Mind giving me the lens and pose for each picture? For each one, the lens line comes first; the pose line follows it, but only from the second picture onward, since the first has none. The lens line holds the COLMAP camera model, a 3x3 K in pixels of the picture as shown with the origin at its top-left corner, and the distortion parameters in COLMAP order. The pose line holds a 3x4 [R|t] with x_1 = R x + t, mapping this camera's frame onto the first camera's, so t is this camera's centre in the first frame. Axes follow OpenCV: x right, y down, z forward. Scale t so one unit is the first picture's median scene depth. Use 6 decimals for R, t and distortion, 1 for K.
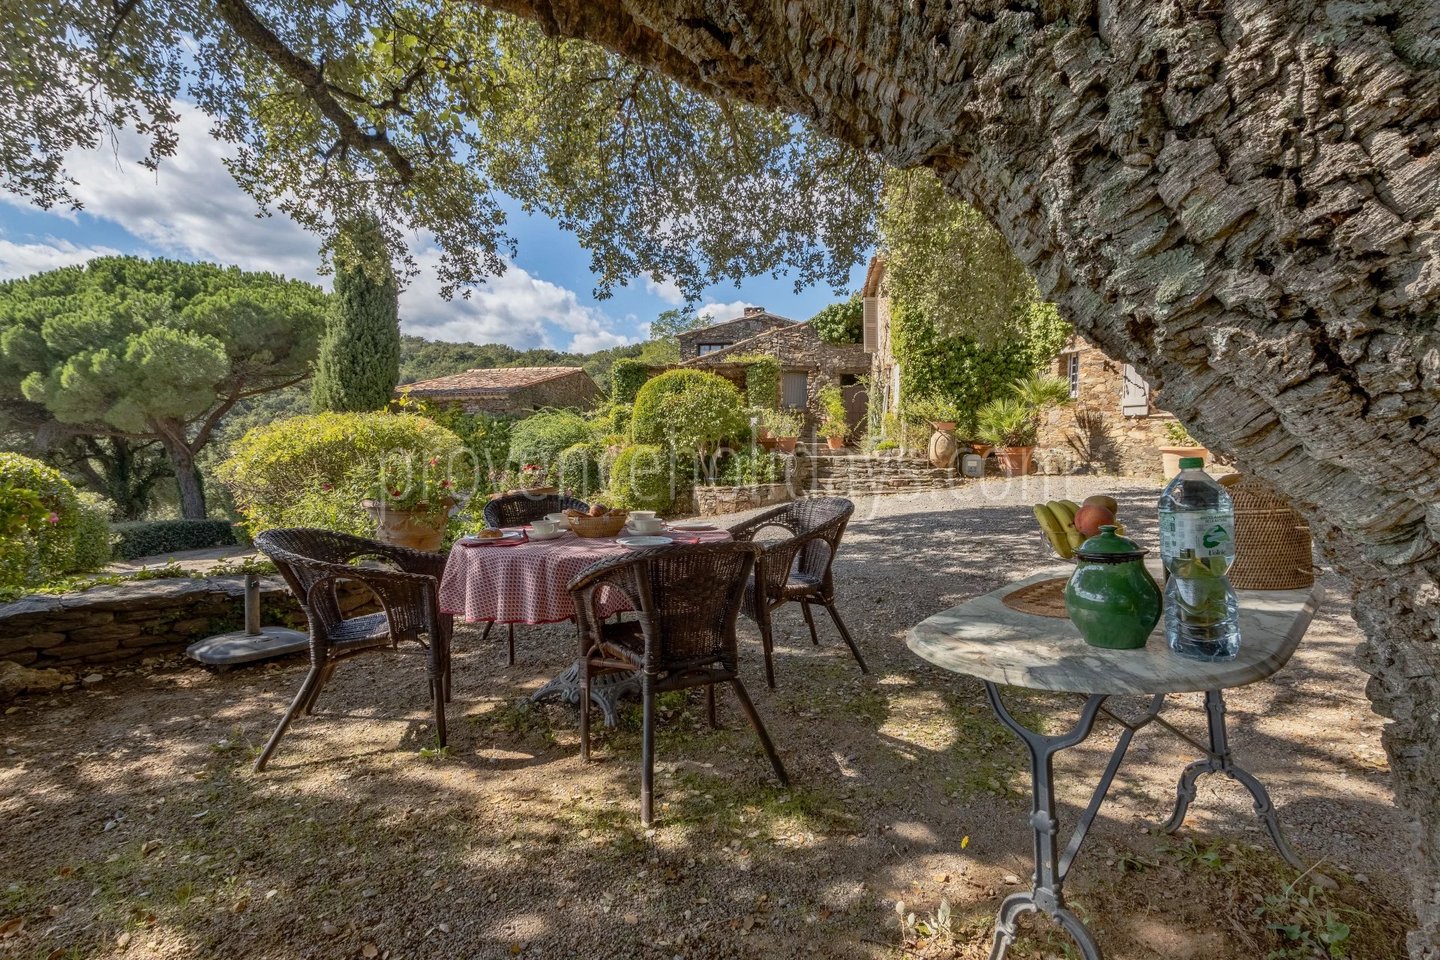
lens RADIAL K [[731.4, 0, 720.0], [0, 731.4, 480.0], [0, 0, 1]] dist [-0.017358, 0.000306]
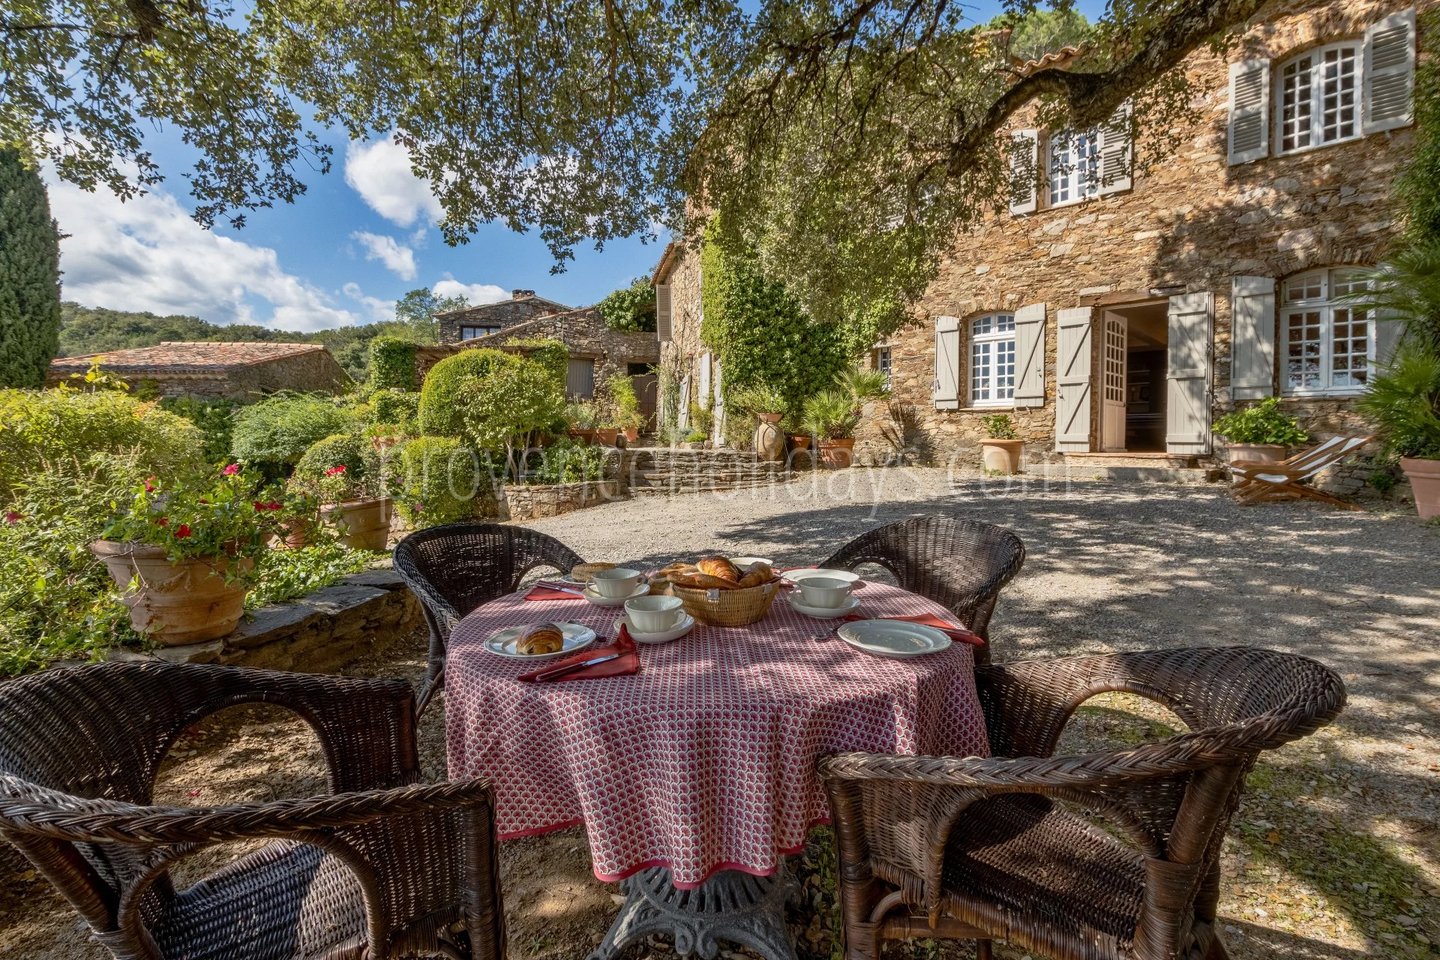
lens RADIAL K [[732.4, 0, 719.4], [0, 732.4, 440.2], [0, 0, 1]] dist [0.004587, -0.007648]
pose [[0.944197, -0.001184, 0.329380, -0.075925], [0.014930, 0.999120, -0.039207, -0.006995], [-0.329043, 0.041937, 0.943383, 0.105954]]
